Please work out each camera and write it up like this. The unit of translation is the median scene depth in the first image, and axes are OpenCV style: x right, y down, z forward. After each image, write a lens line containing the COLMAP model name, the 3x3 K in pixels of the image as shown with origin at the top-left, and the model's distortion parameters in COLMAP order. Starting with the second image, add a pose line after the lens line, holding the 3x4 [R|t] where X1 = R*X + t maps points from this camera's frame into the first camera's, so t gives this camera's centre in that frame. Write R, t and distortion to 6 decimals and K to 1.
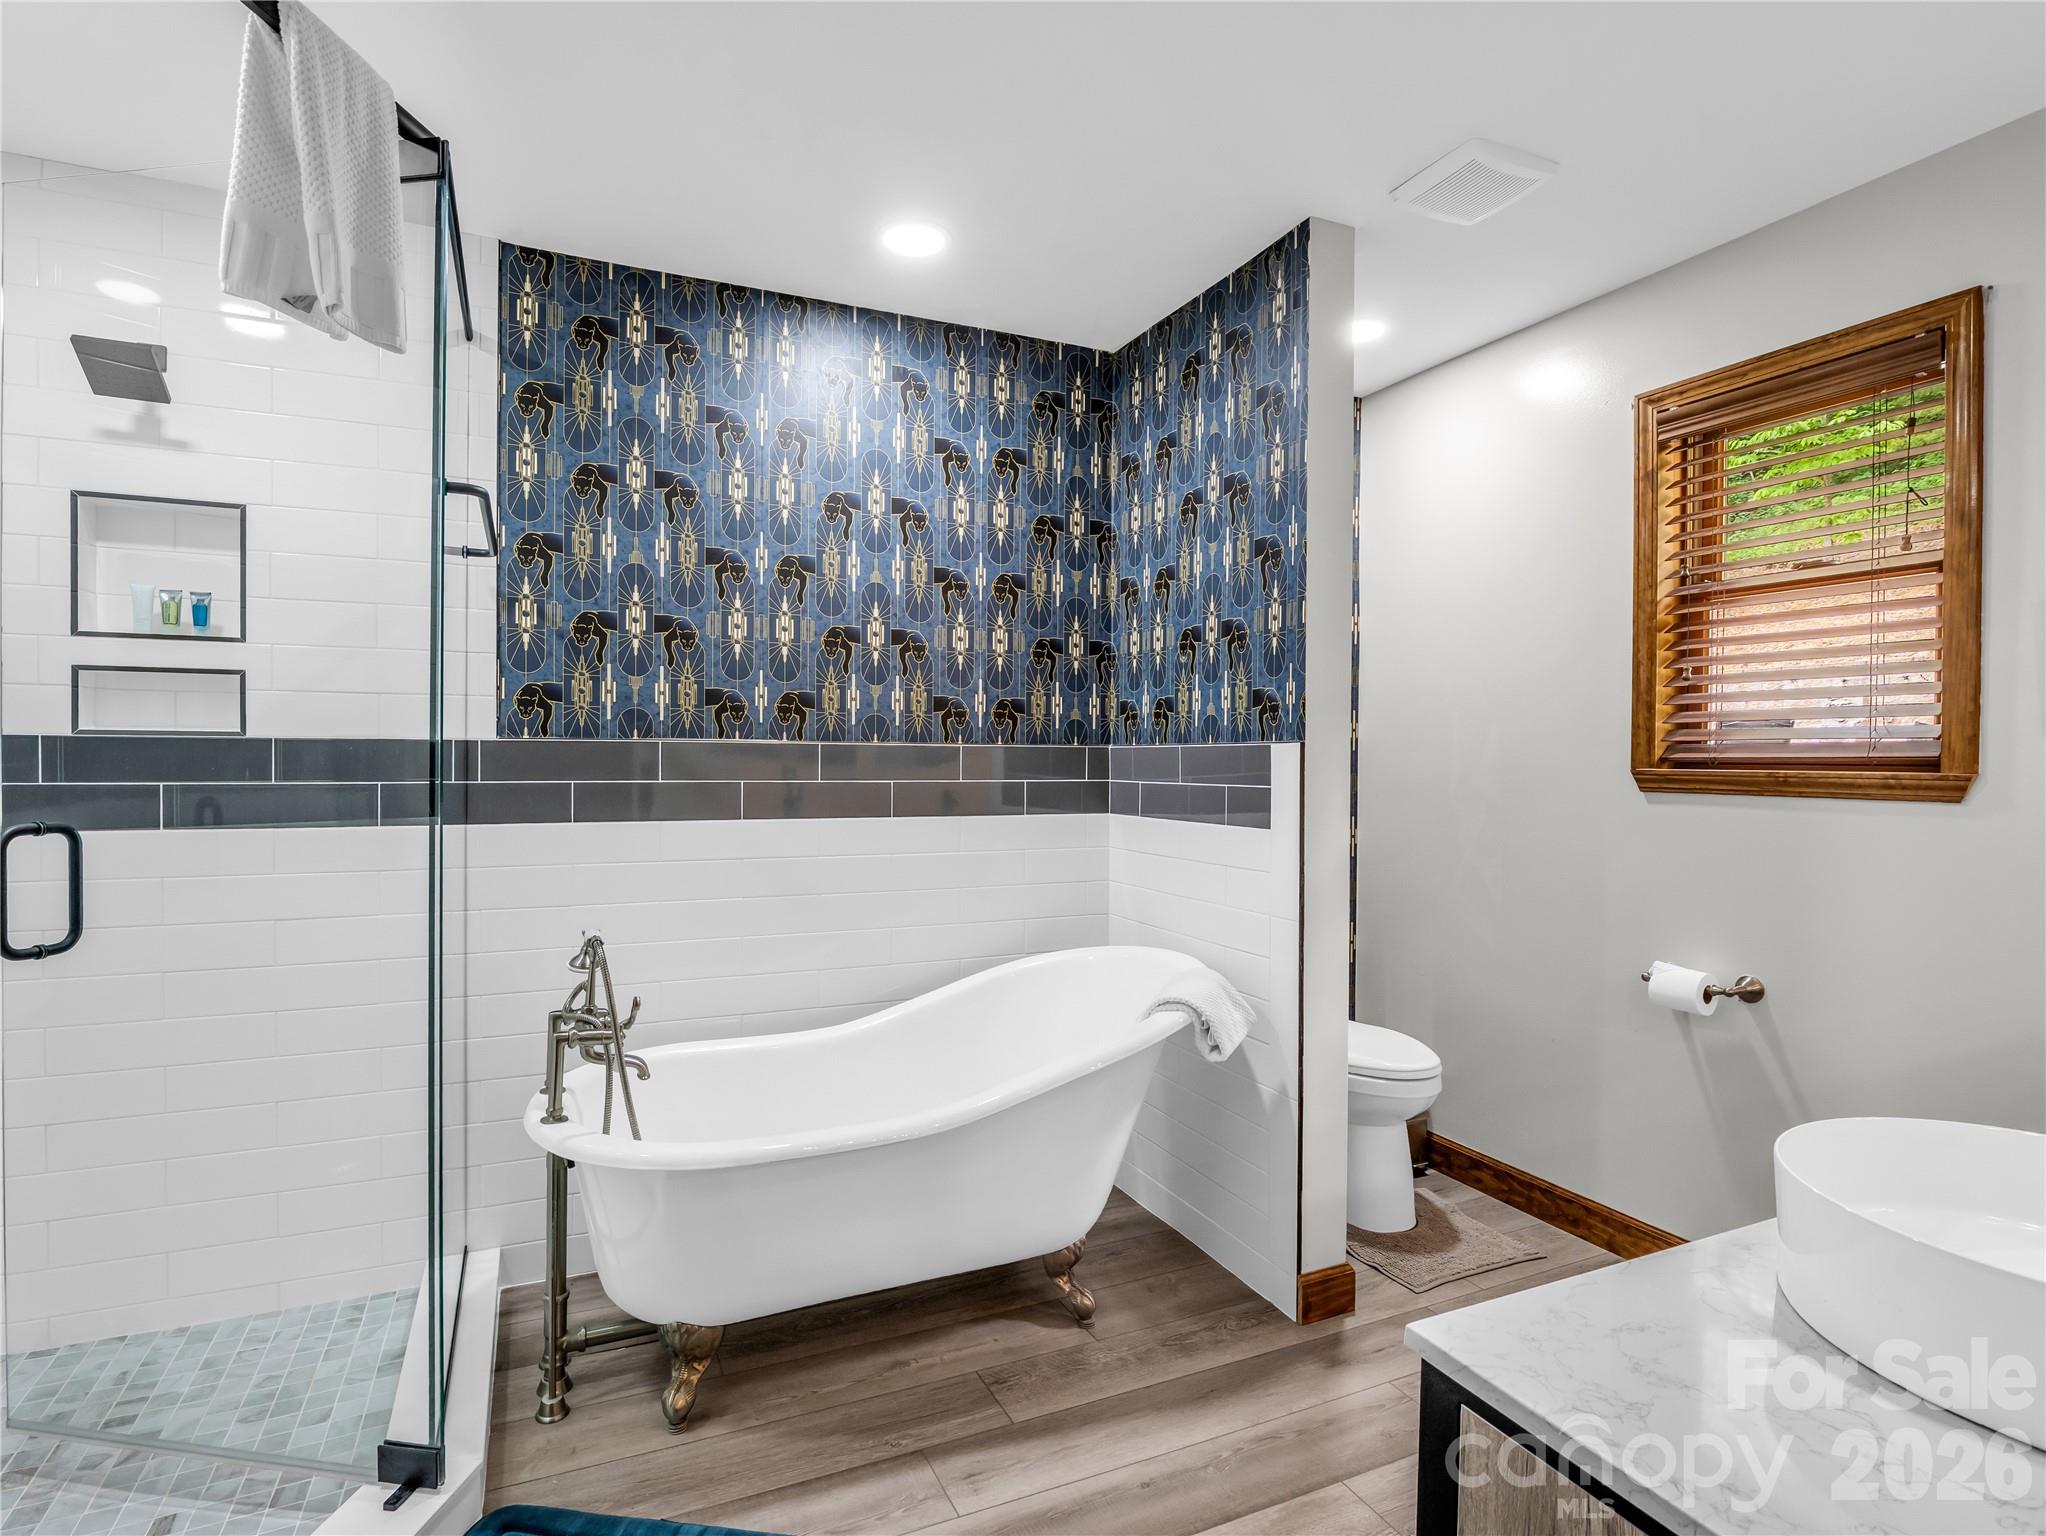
lens RADIAL K [[1023.5, 0, 1027.1], [0, 1023.5, 767.5], [0, 0, 1]] dist [-0.010807, -0.002465]
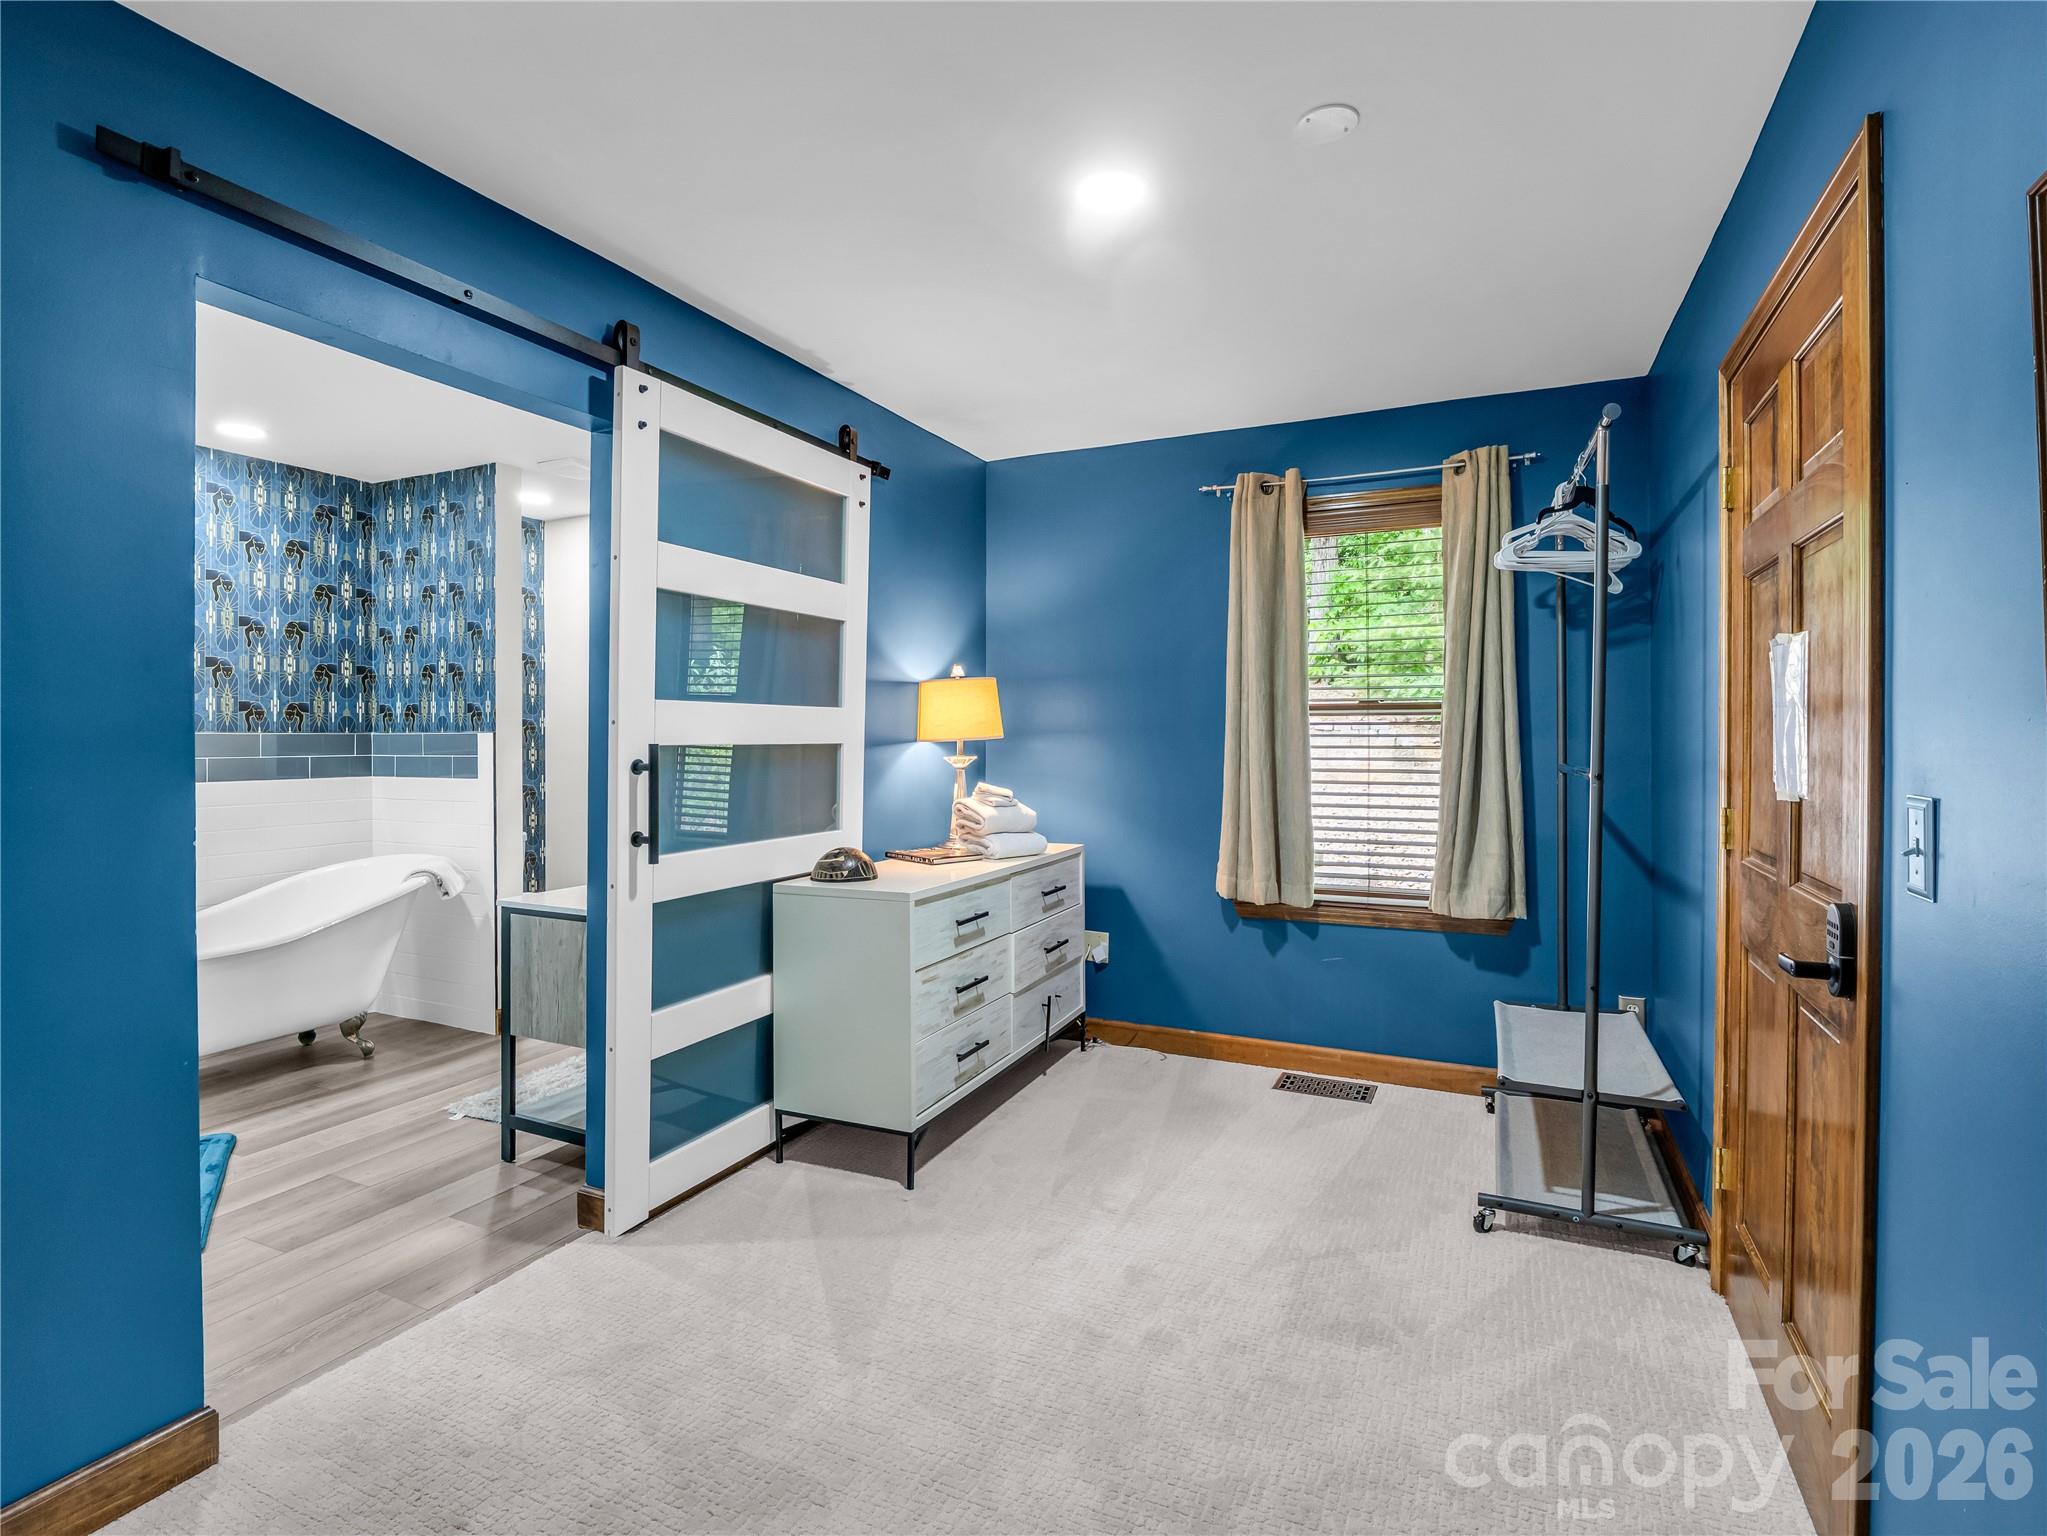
lens RADIAL K [[1024.0, 0, 991.6], [0, 1024.0, 739.4], [0, 0, 1]] dist [-0.010807, -0.002465]
pose [[0.790758, -0.008808, 0.612066, -0.139066], [0.010644, 0.999943, 0.000639, -0.002550], [-0.612037, 0.006010, 0.790806, -0.908711]]
